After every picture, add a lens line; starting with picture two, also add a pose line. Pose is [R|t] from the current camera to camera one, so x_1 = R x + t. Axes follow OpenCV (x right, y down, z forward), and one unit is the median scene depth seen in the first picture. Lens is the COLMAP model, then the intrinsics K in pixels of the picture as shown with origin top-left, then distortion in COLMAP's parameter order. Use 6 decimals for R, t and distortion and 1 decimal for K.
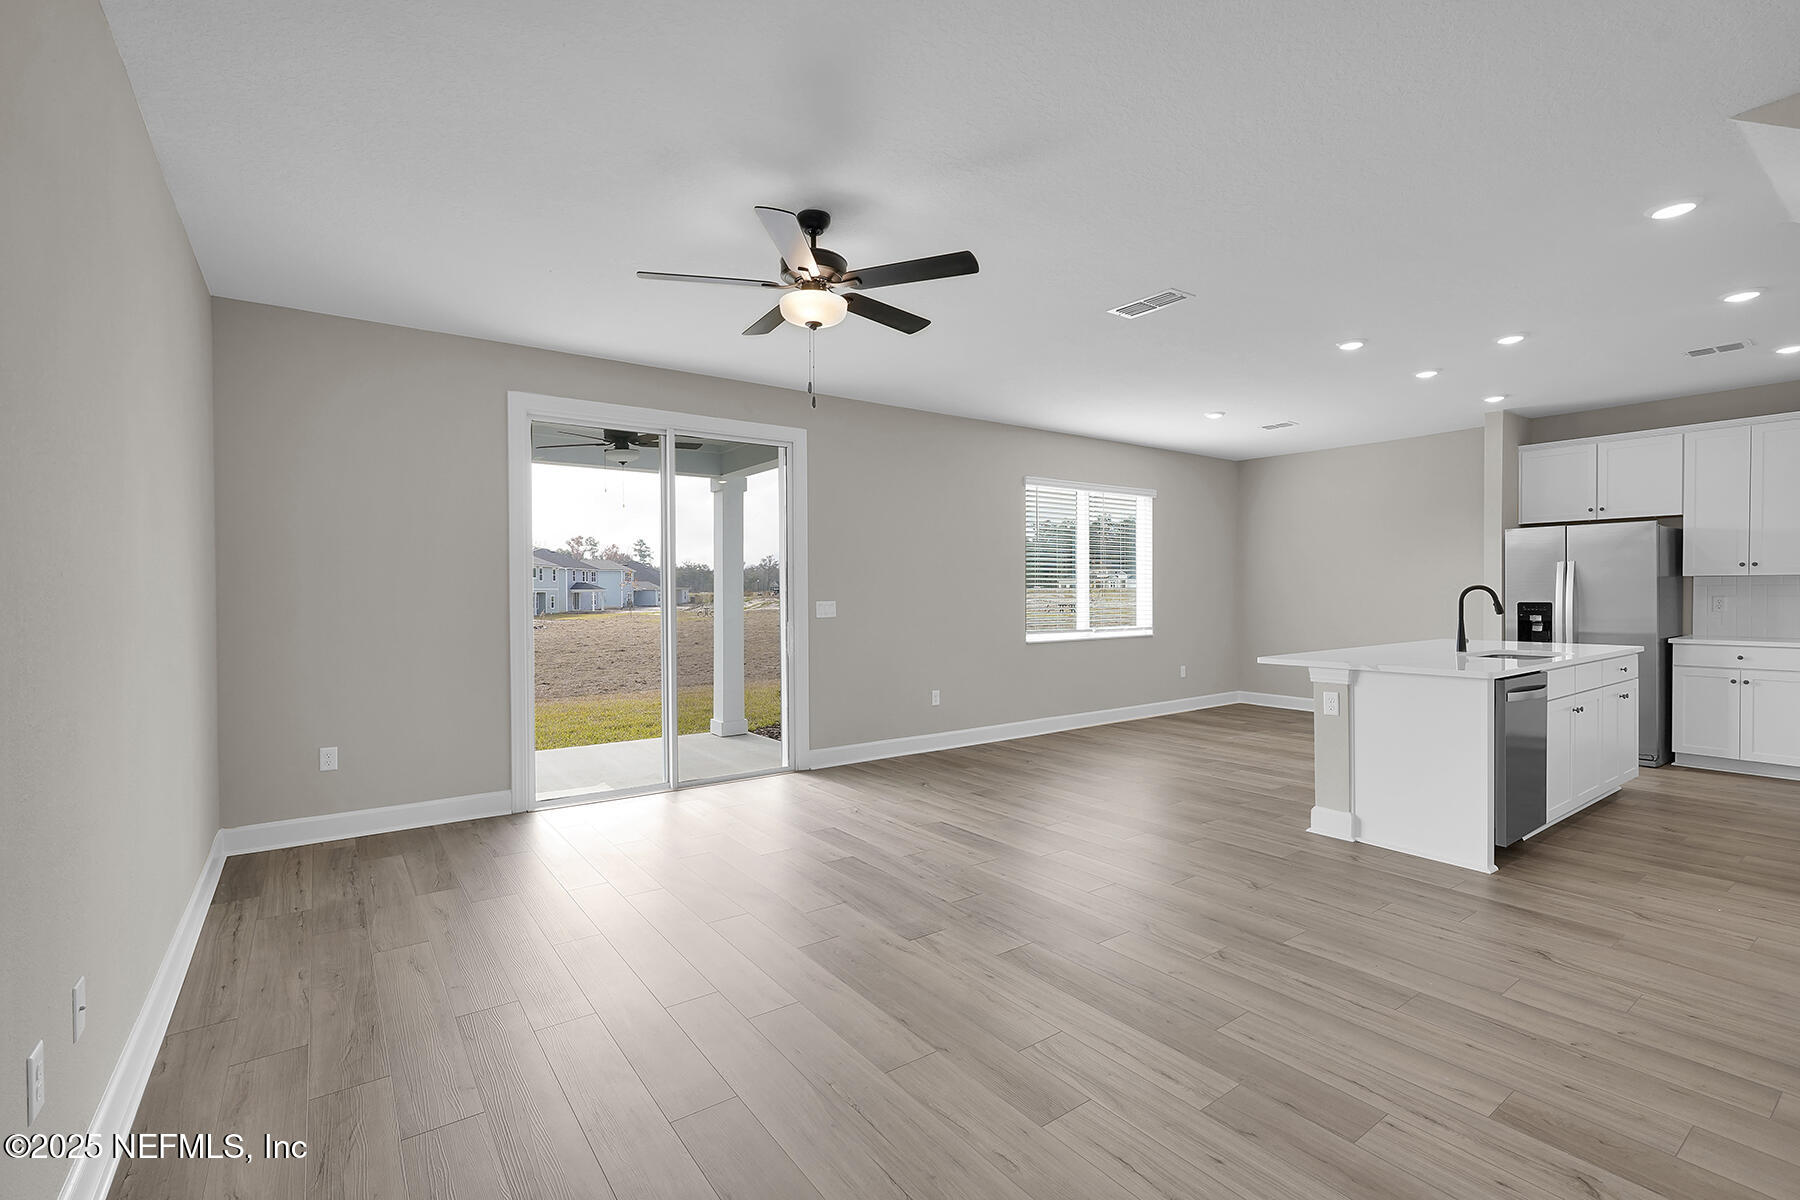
lens RADIAL K [[808.0, 0, 900.0], [0, 808.0, 600.0], [0, 0, 1]] dist [-0.014208, 0.000363]
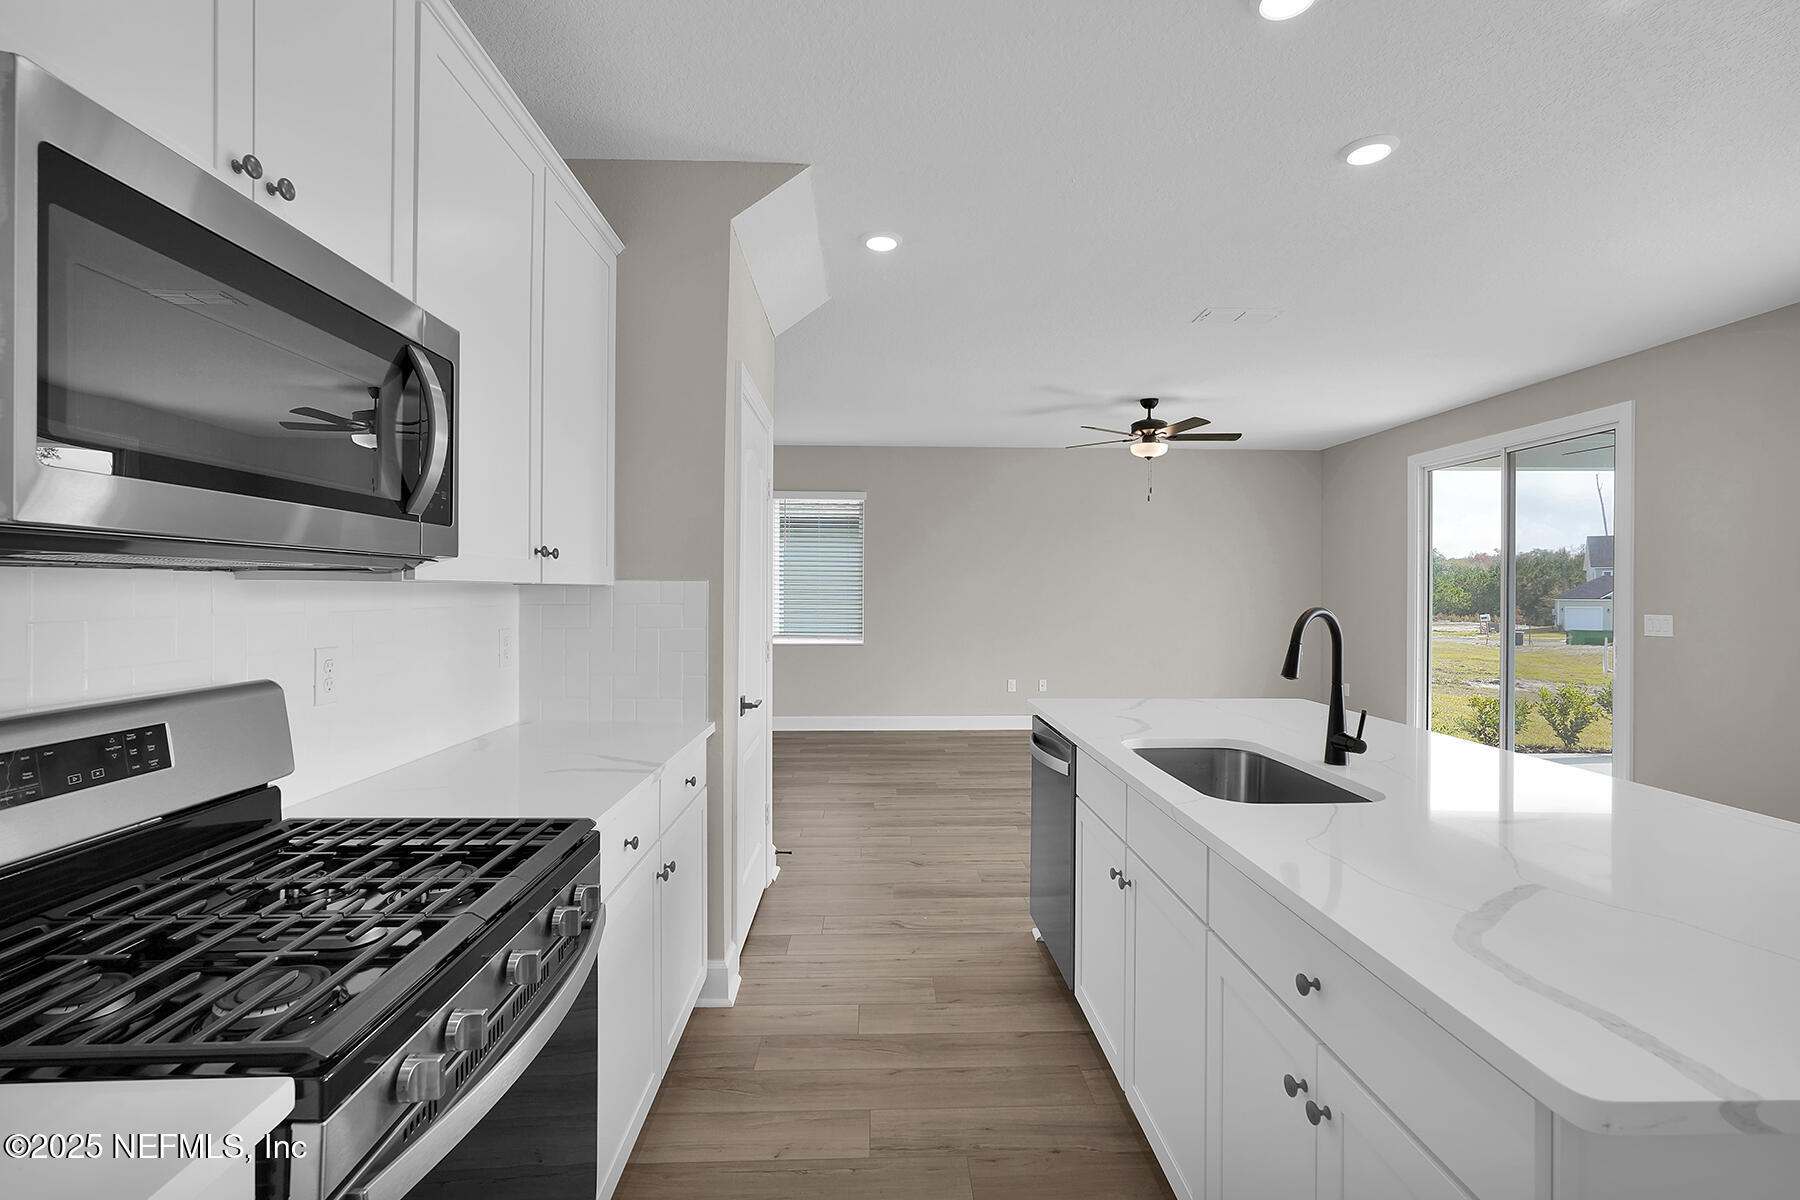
lens RADIAL K [[803.9, 0, 893.6], [0, 803.9, 592.6], [0, 0, 1]] dist [-0.000067, 0.000079]
pose [[-0.565992, 0.006492, -0.824385, 1.367200], [-0.007018, 0.999895, 0.012692, -0.034781], [0.824381, 0.012969, -0.565886, 1.206460]]
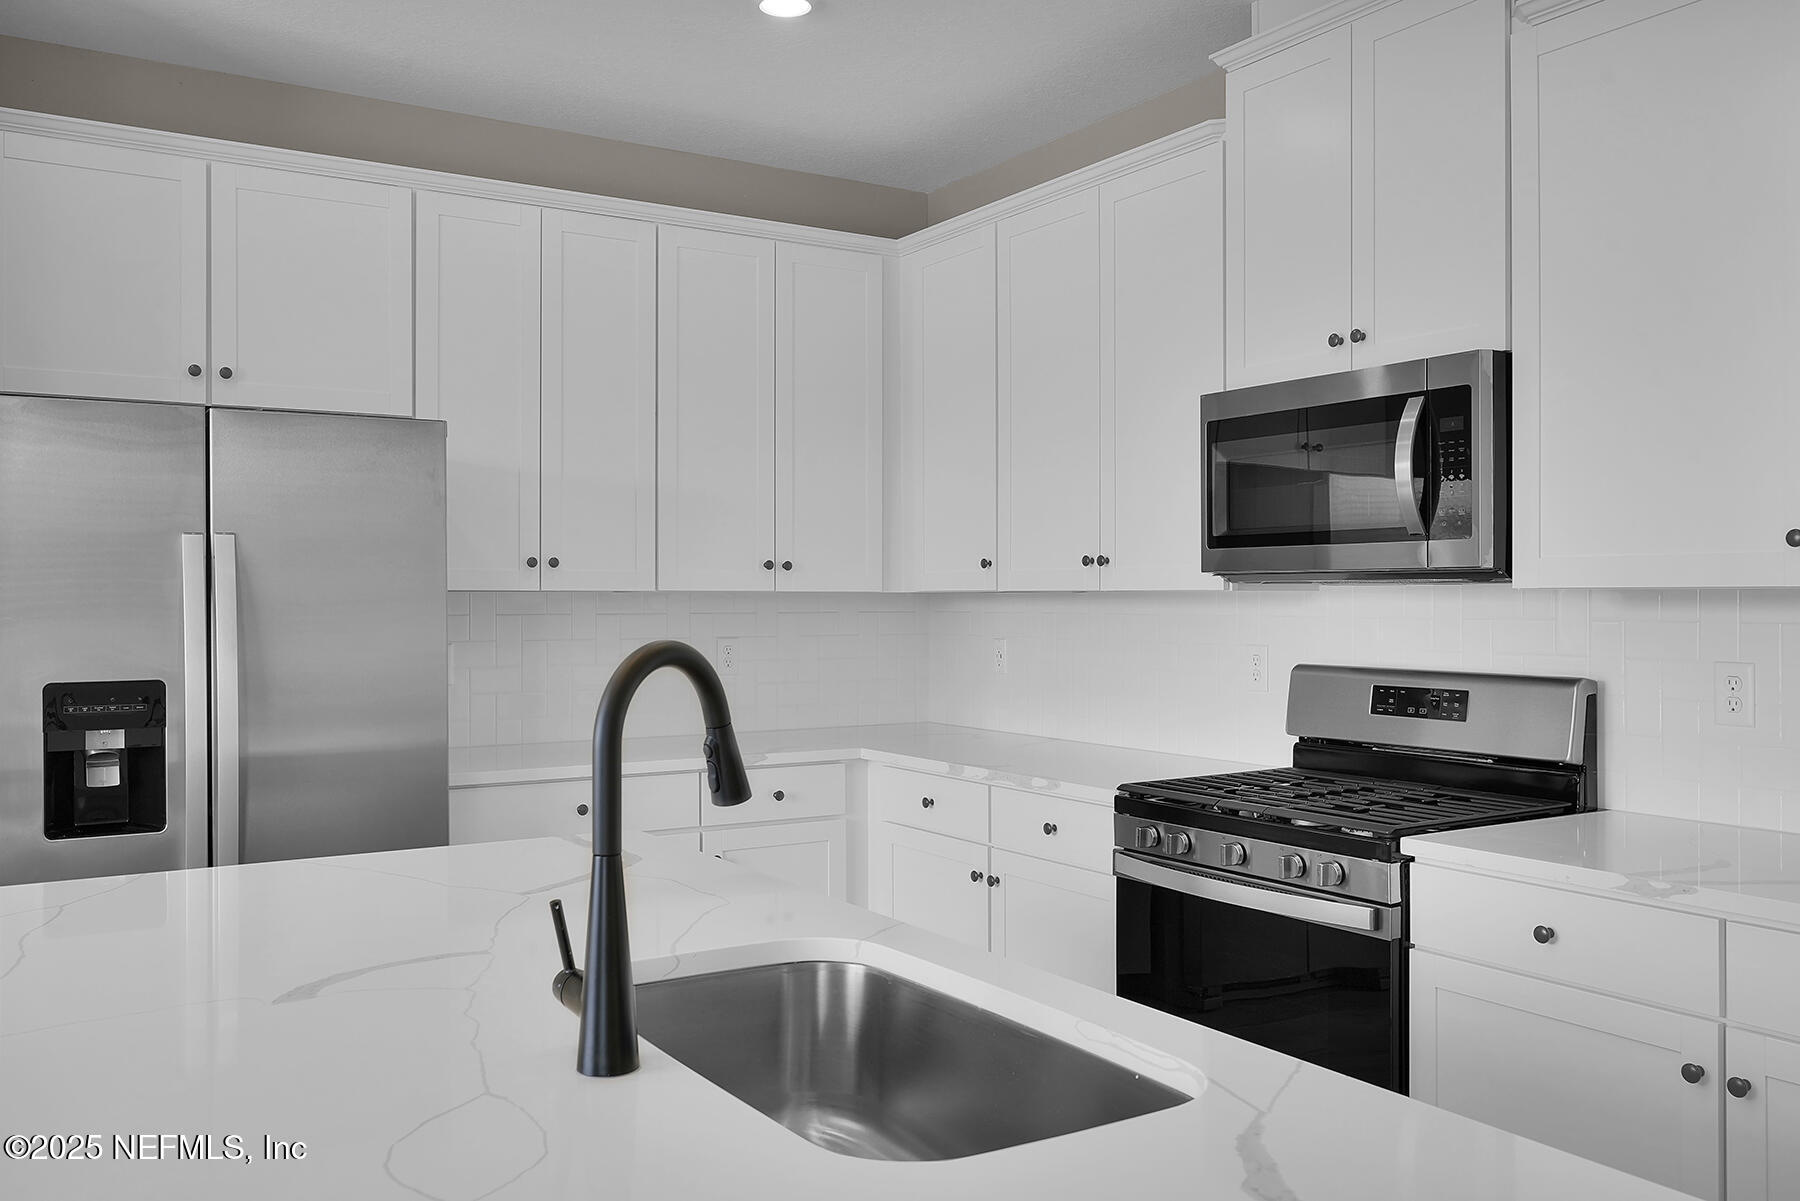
lens RADIAL K [[1495.6, 0, 900.0], [0, 1495.6, 600.5], [0, 0, 1]] dist [0.003695, 0.002346]
pose [[0.066126, 0.003140, 0.997806, 0.472154], [0.011605, 0.999925, -0.003916, -0.029295], [-0.997744, 0.011838, 0.066085, 1.065642]]
